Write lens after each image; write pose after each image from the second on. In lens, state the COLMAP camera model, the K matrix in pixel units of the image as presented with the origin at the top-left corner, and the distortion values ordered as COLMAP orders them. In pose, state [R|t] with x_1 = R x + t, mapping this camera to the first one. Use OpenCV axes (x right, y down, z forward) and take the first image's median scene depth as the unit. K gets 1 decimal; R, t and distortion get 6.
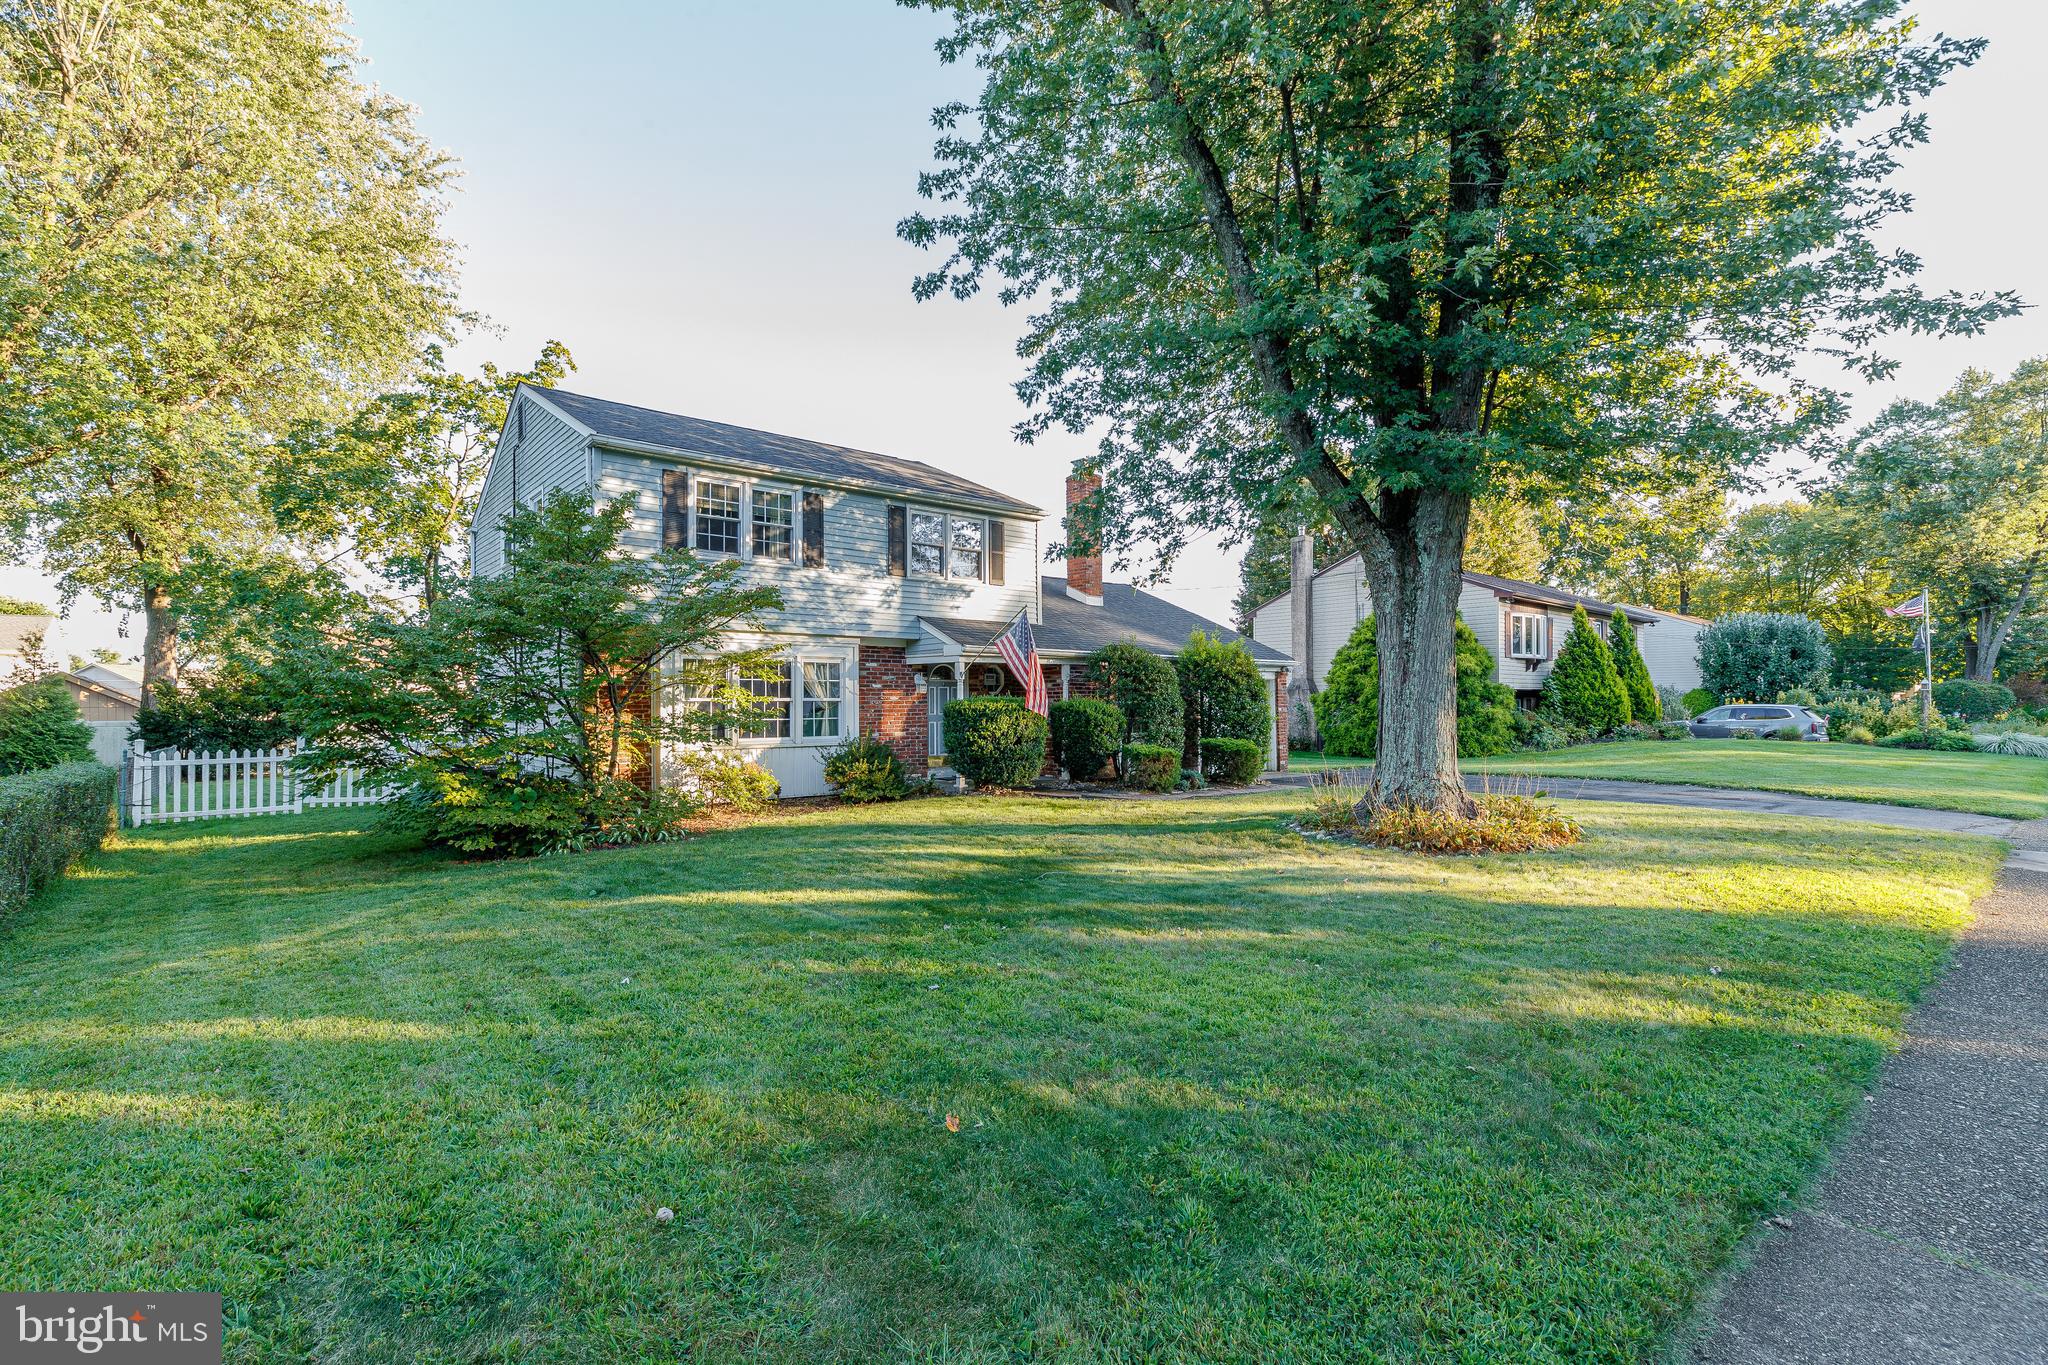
lens RADIAL K [[947.7, 0, 1024.2], [0, 947.7, 688.3], [0, 0, 1]] dist [0.000149, 0.000009]
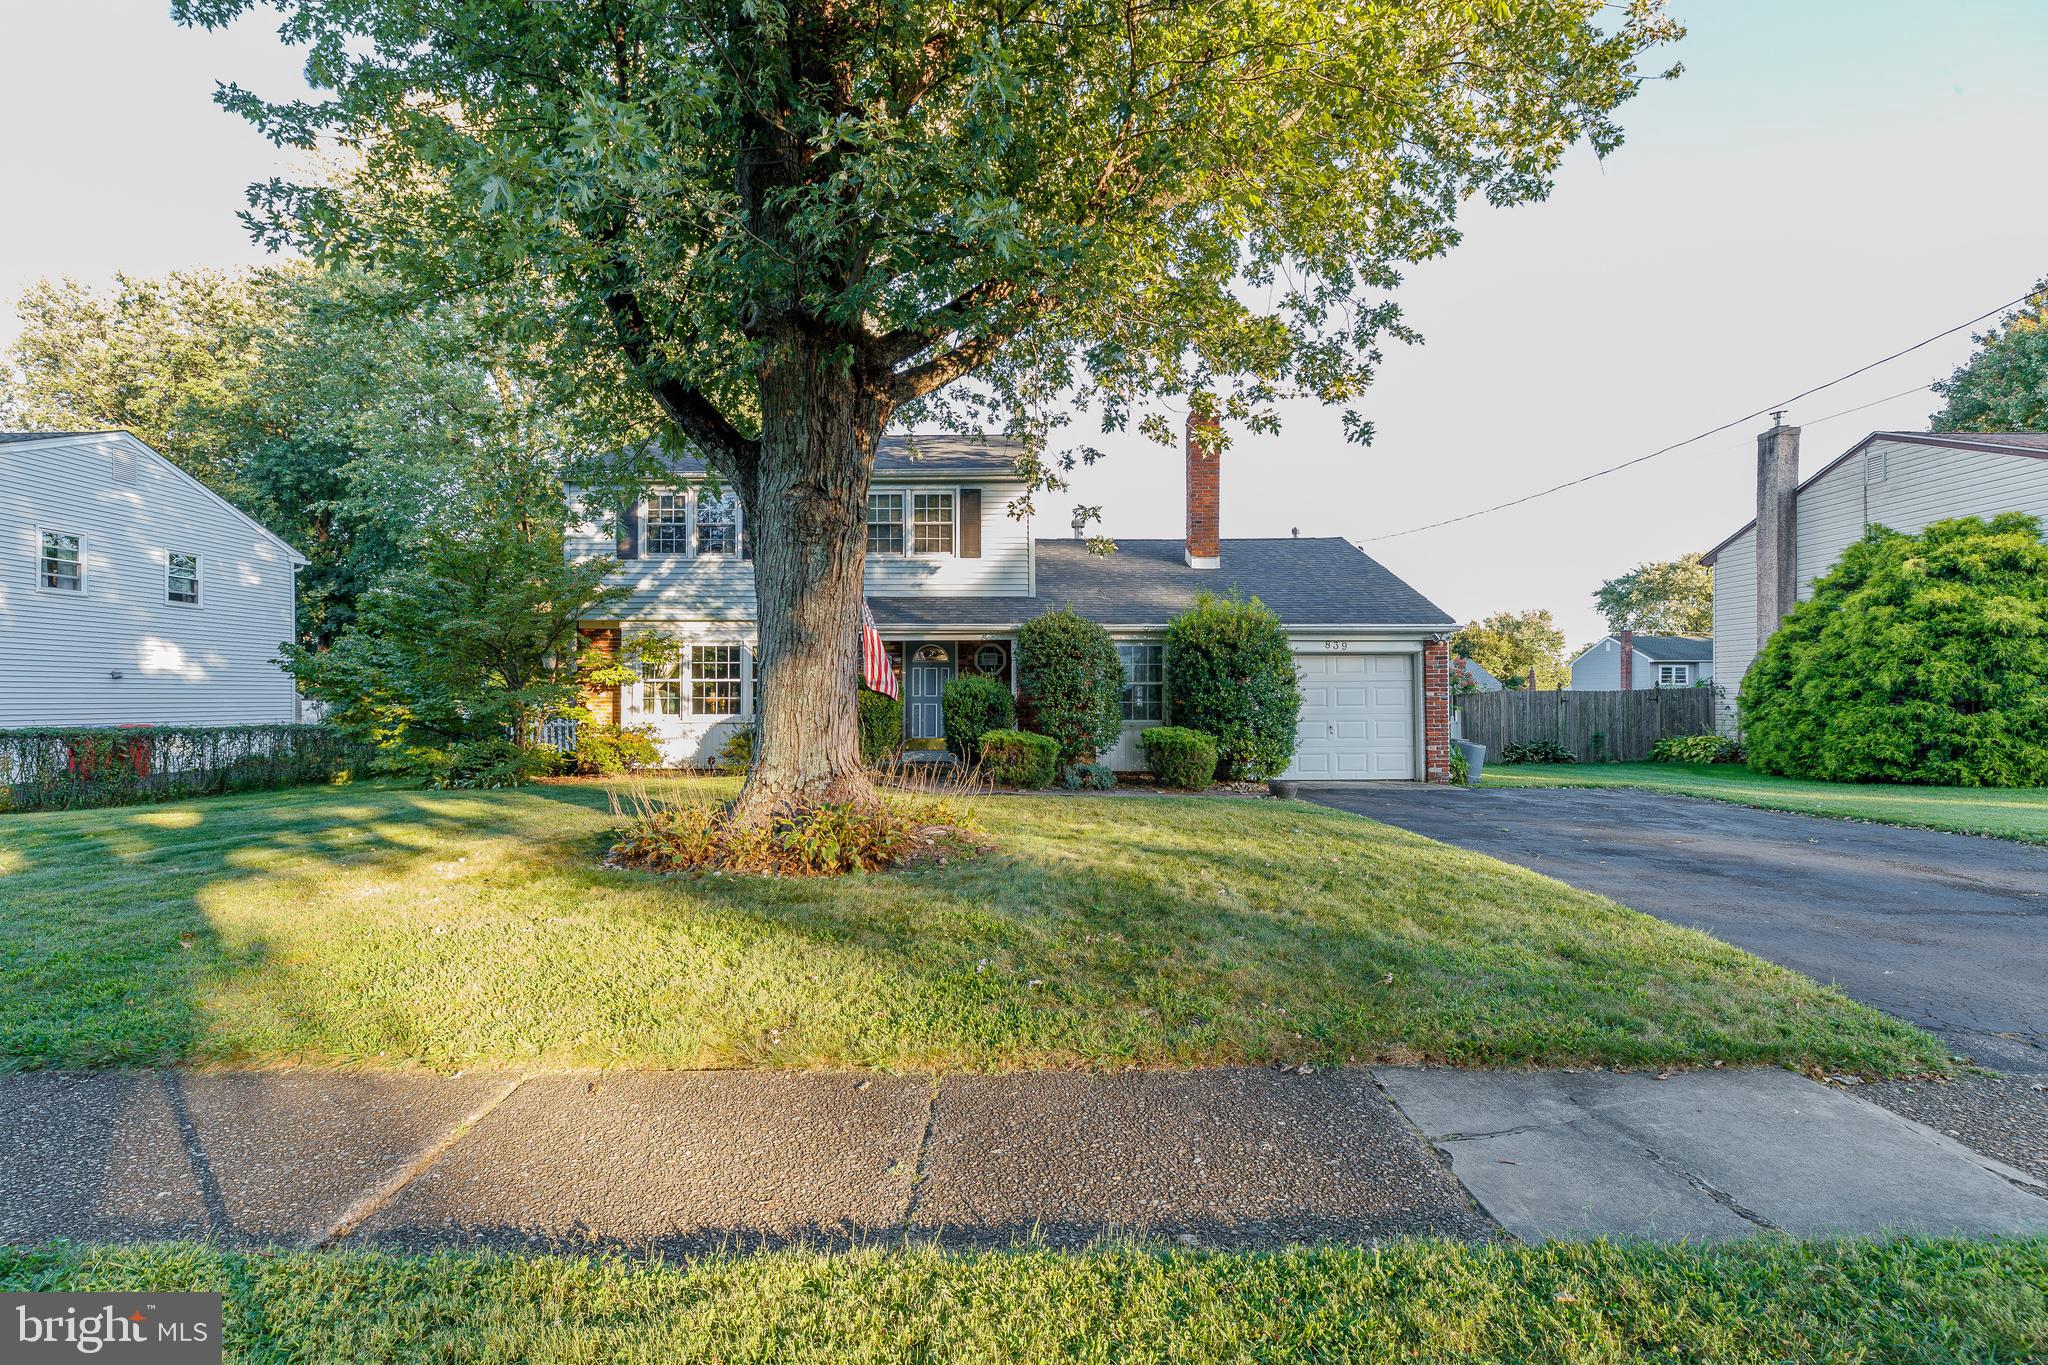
lens RADIAL K [[947.7, 0, 1023.2], [0, 947.7, 689.0], [0, 0, 1]] dist [0.000149, 0.000009]
pose [[0.745231, -0.004265, -0.666793, 0.742328], [0.006369, 0.999979, 0.000722, 0.023534], [0.666776, -0.004785, 0.745243, 0.402528]]
